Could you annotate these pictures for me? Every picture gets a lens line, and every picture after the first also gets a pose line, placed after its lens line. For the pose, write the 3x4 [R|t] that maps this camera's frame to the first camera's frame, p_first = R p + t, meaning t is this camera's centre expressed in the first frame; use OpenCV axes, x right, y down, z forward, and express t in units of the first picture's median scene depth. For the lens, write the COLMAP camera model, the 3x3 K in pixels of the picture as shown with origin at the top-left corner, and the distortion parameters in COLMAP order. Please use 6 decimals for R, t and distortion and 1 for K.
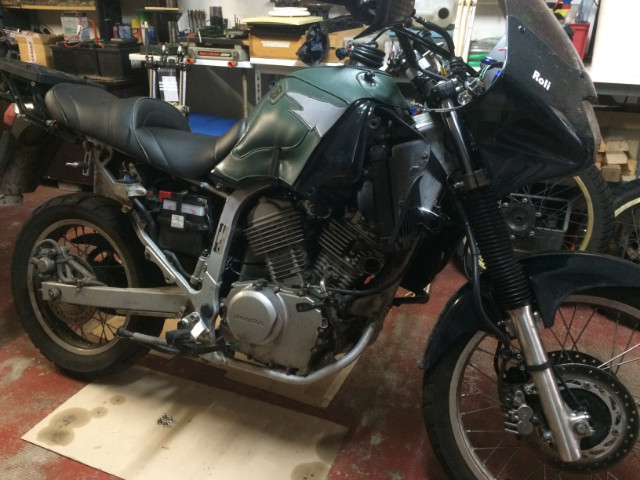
lens RADIAL K [[543.0, 0, 317.7], [0, 543.0, 251.2], [0, 0, 1]] dist [0.085052, -0.046084]
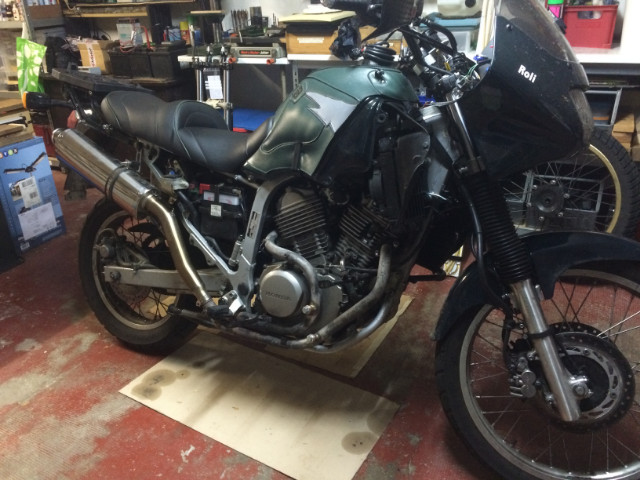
lens RADIAL K [[536.2, 0, 319.6], [0, 536.2, 251.8], [0, 0, 1]] dist [0.080920, -0.003284]
pose [[0.995485, -0.016987, -0.093386, 0.059471], [0.019376, 0.999506, 0.024734, 0.007532], [0.092920, -0.026432, 0.995323, -0.090574]]
